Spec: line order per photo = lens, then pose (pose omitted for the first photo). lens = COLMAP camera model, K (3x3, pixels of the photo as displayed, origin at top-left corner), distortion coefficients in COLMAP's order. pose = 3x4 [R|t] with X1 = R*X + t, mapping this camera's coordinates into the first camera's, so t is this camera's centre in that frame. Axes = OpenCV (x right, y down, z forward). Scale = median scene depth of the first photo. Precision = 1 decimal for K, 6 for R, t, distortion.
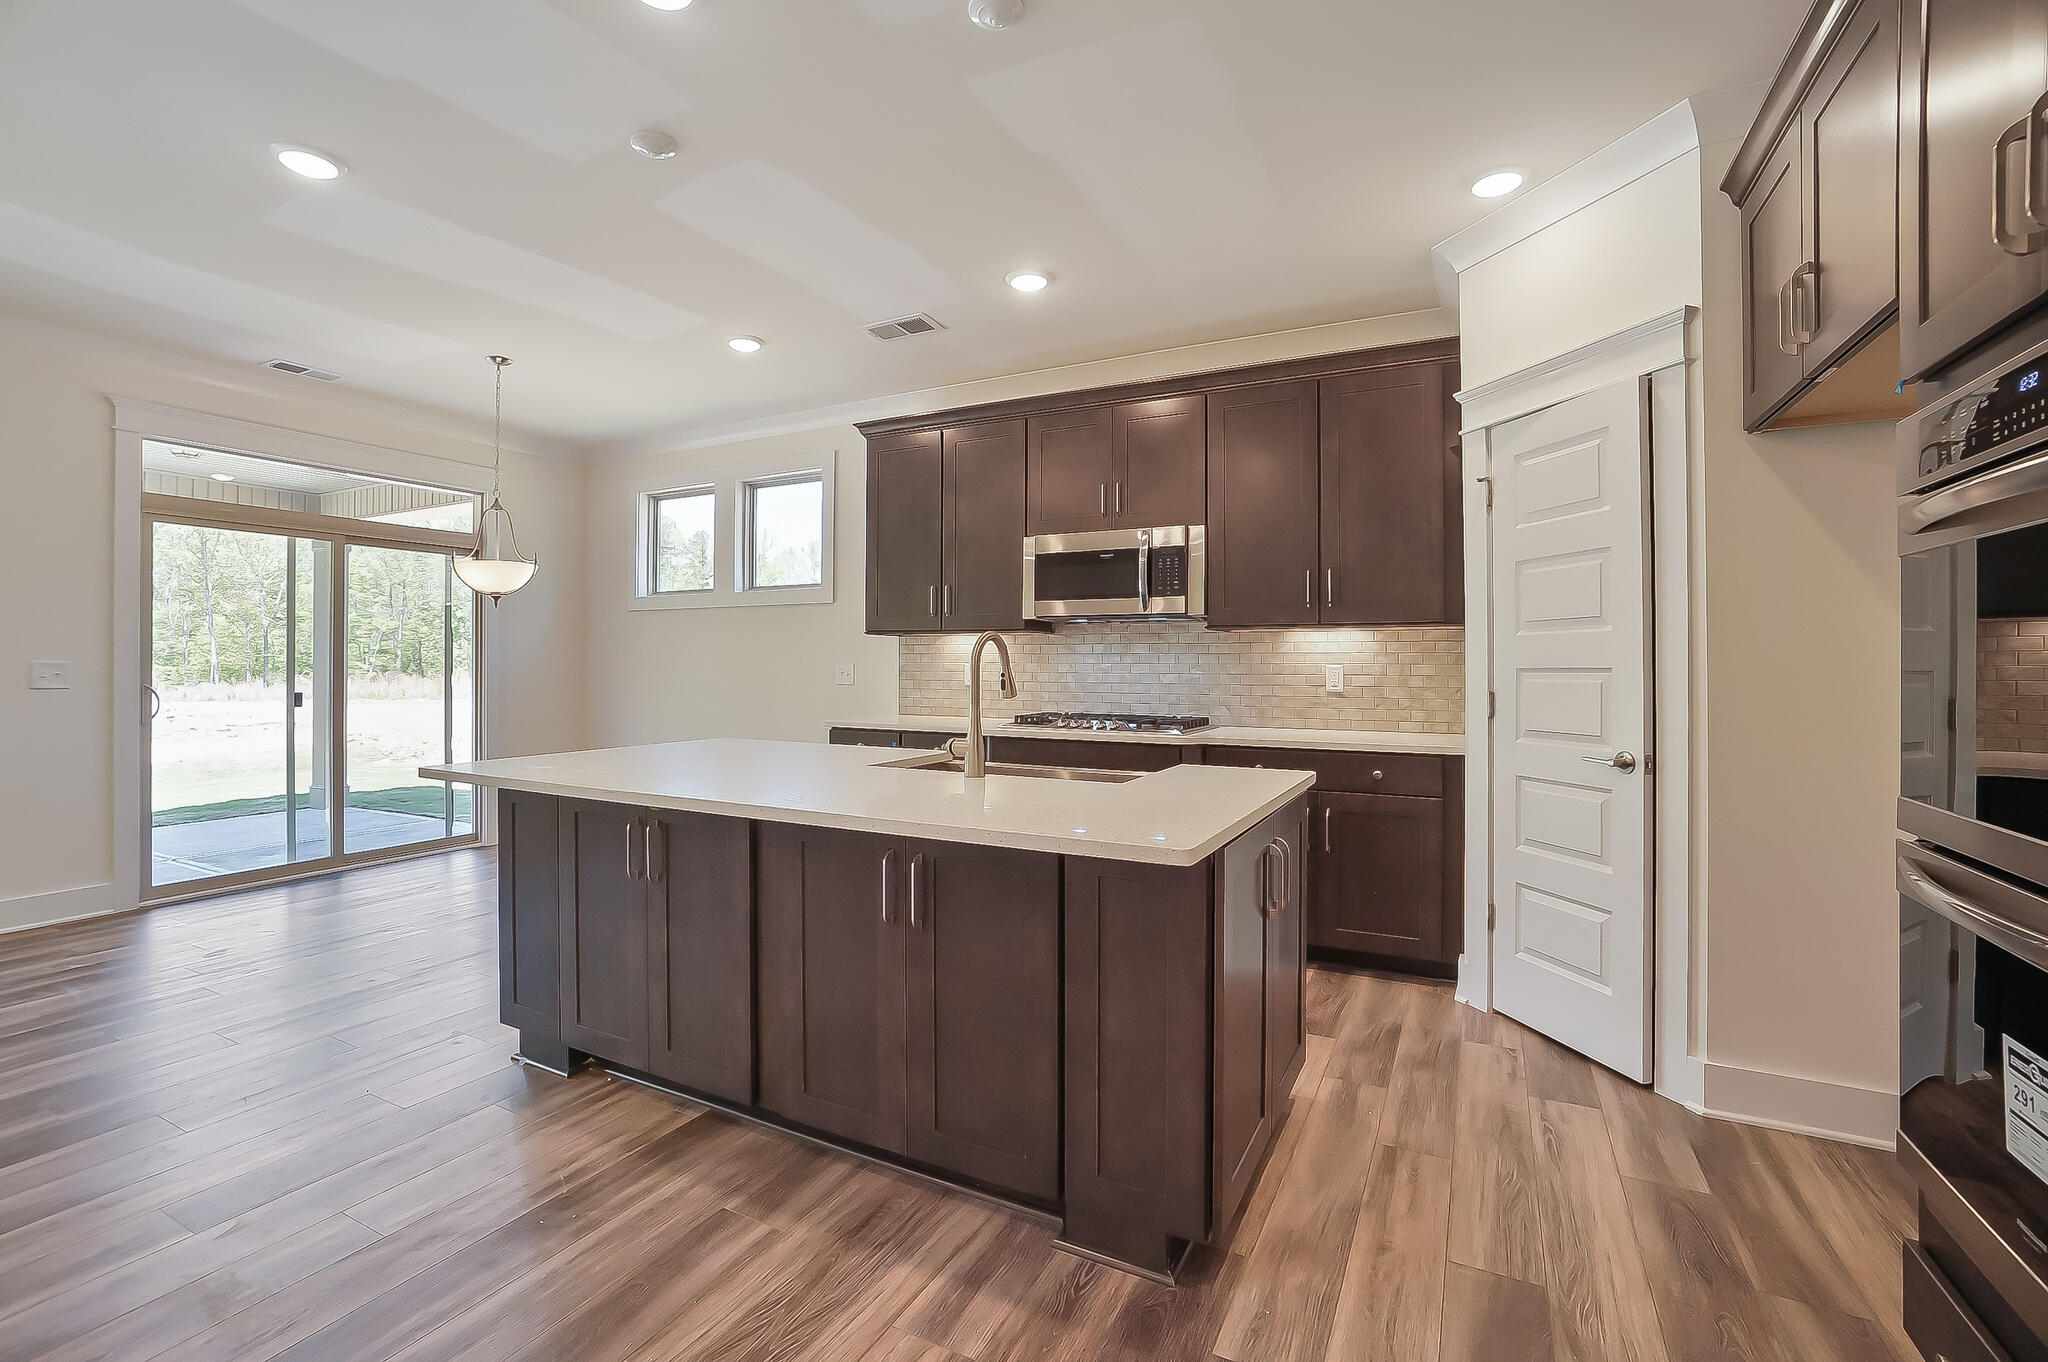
lens RADIAL K [[913.5, 0, 1014.9], [0, 913.5, 661.2], [0, 0, 1]] dist [-0.055799, 0.019843]
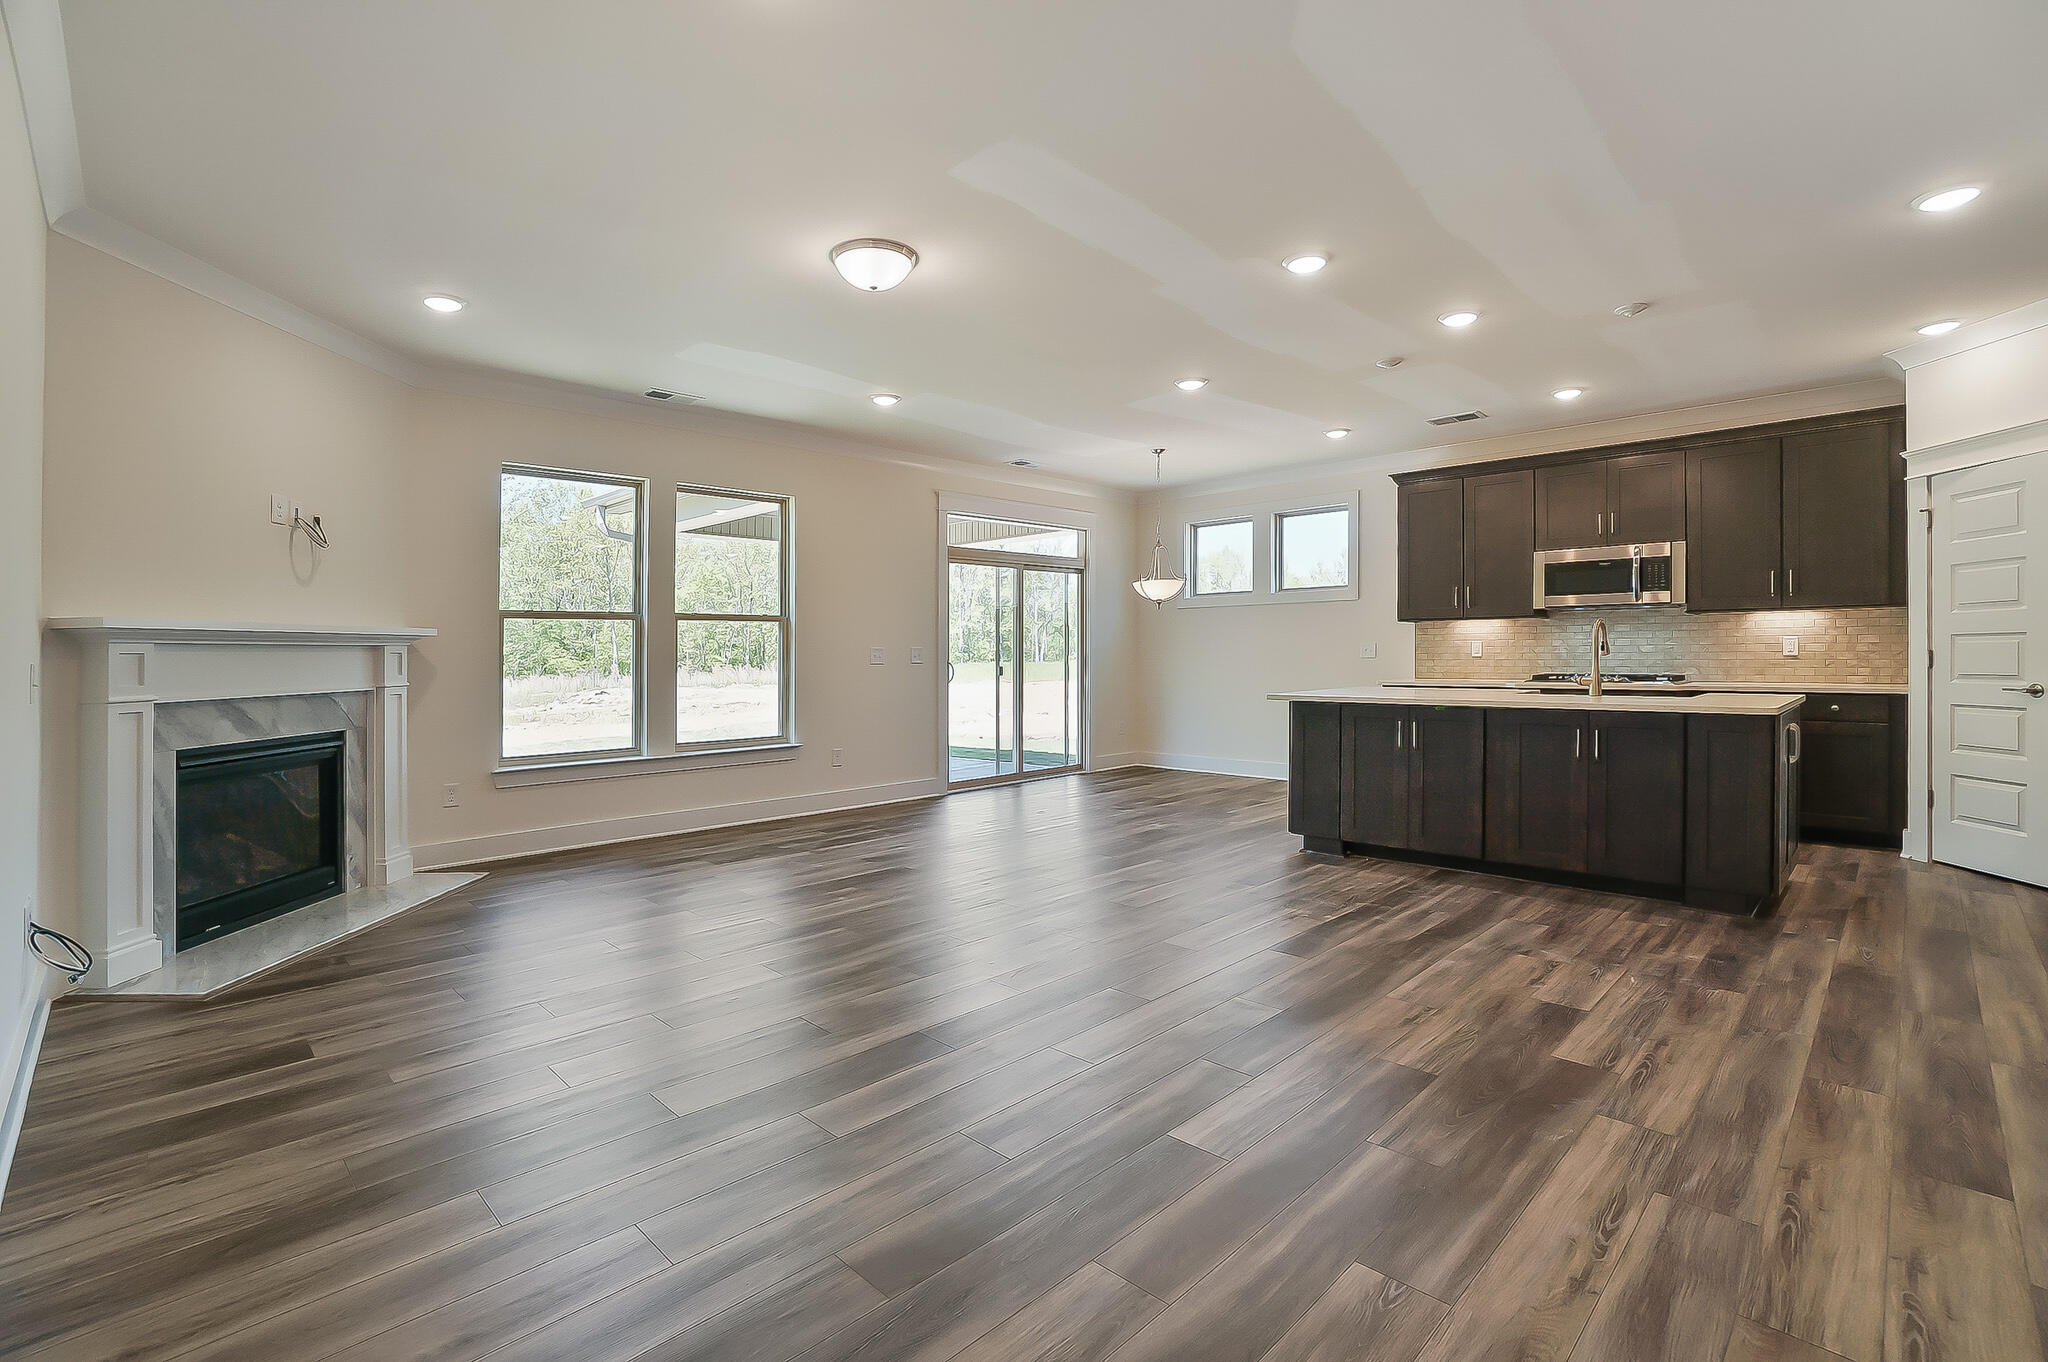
lens RADIAL K [[928.1, 0, 1001.9], [0, 928.1, 668.3], [0, 0, 1]] dist [-0.064611, 0.020213]
pose [[0.949196, -0.006305, -0.314621, -0.357520], [0.012546, 0.999763, 0.017816, 0.012889], [0.314434, -0.020858, 0.949050, -0.665691]]
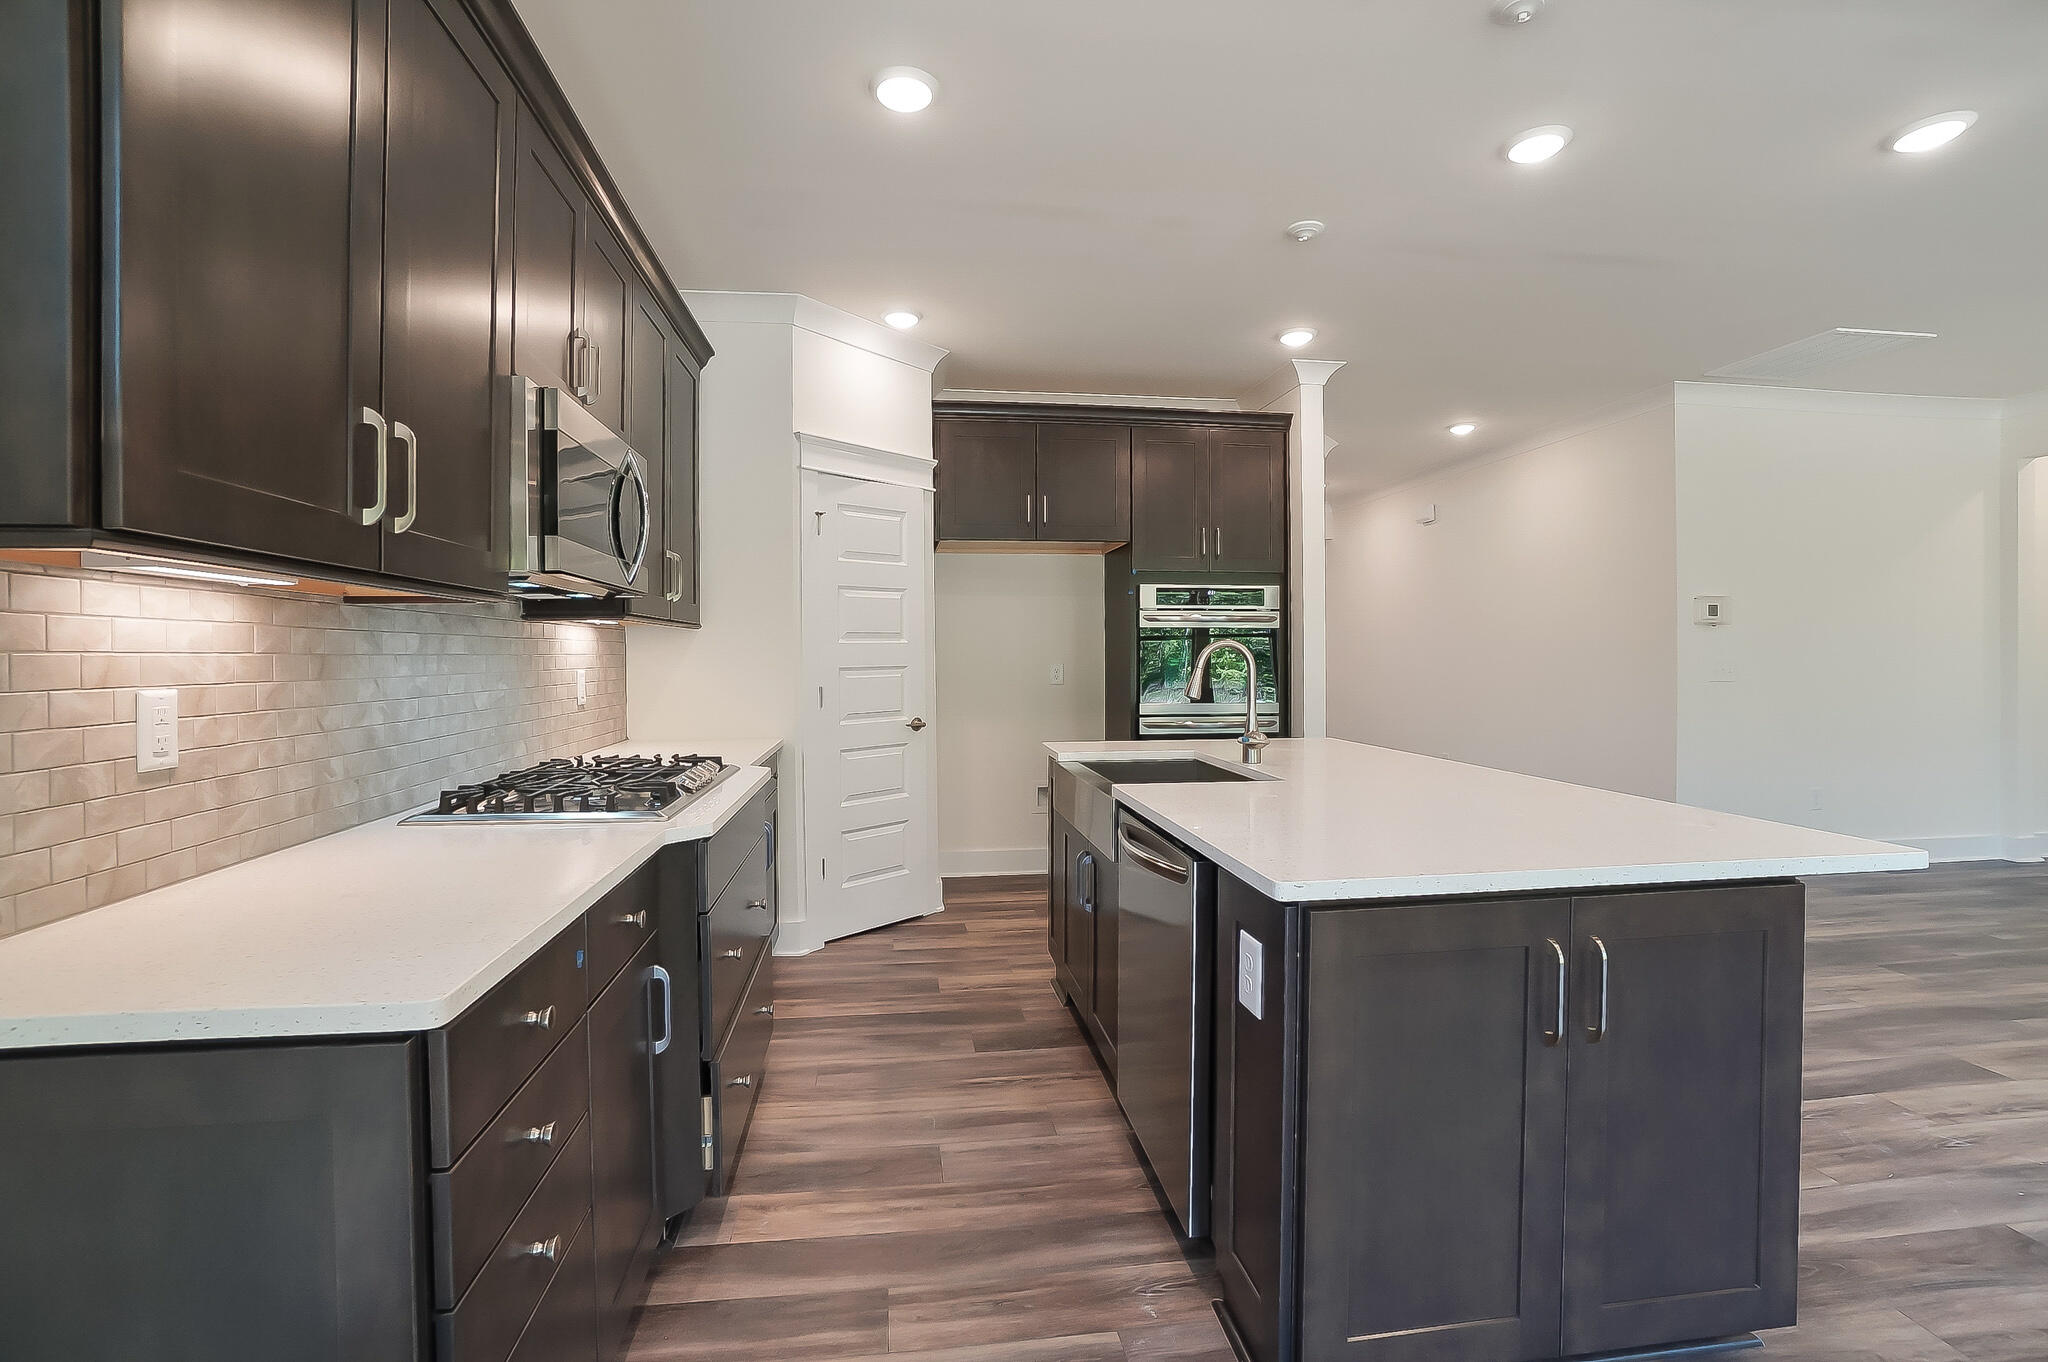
lens RADIAL K [[928.1, 0, 1001.9], [0, 928.1, 668.3], [0, 0, 1]] dist [-0.064611, 0.020213]
pose [[-0.571436, -0.009422, 0.820592, -0.489359], [0.004370, 0.999885, 0.014523, -0.007350], [-0.820635, 0.011885, -0.571329, 1.138050]]
